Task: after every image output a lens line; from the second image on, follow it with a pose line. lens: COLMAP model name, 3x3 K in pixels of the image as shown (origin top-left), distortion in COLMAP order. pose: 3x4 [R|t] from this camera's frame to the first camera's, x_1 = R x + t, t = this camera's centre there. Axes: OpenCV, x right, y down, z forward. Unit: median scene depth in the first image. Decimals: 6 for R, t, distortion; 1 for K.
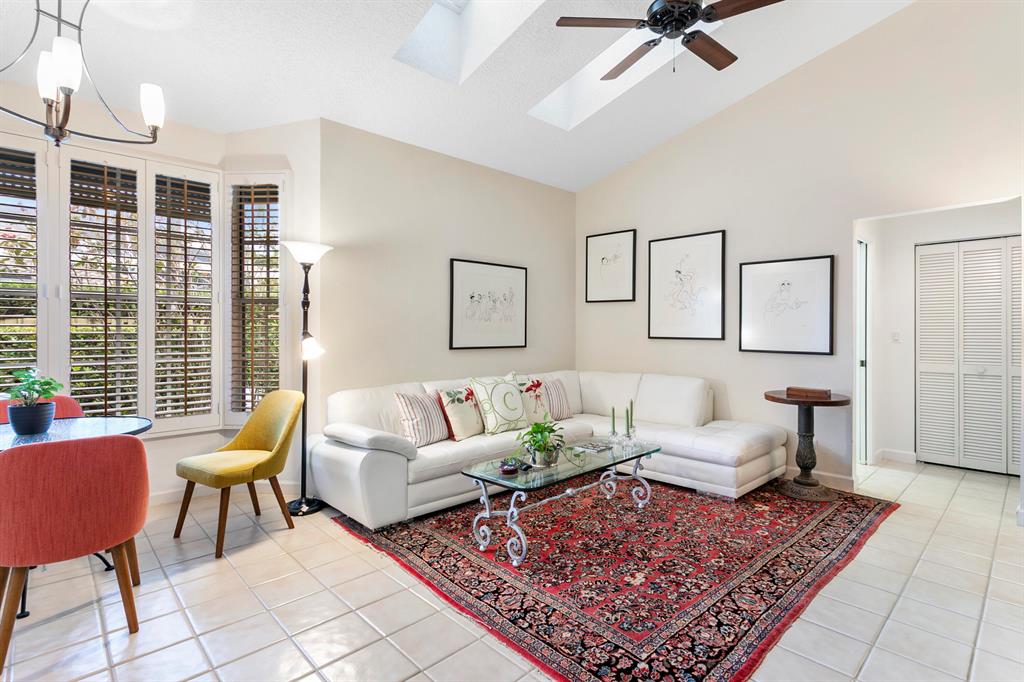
lens RADIAL K [[495.4, 0, 510.4], [0, 495.4, 336.1], [0, 0, 1]] dist [-0.000914, -0.000698]
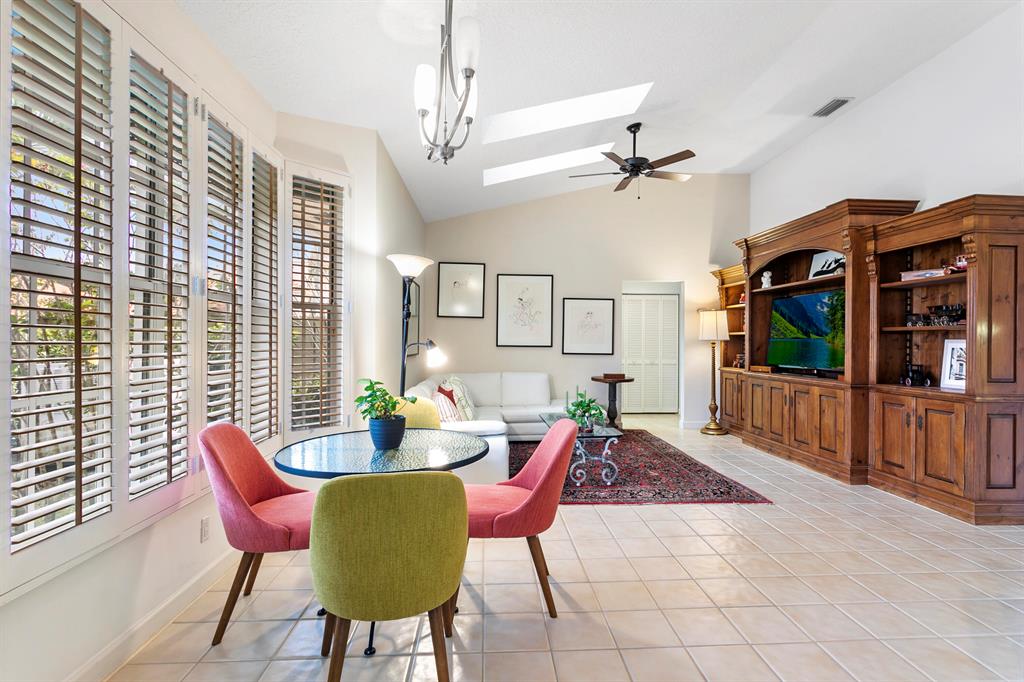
lens RADIAL K [[495.4, 0, 514.0], [0, 495.4, 342.4], [0, 0, 1]] dist [-0.000914, -0.000698]
pose [[0.639725, -0.000374, 0.768604, -0.986229], [0.006046, 0.999971, -0.004546, 0.000735], [-0.768580, 0.007555, 0.639709, 0.135603]]
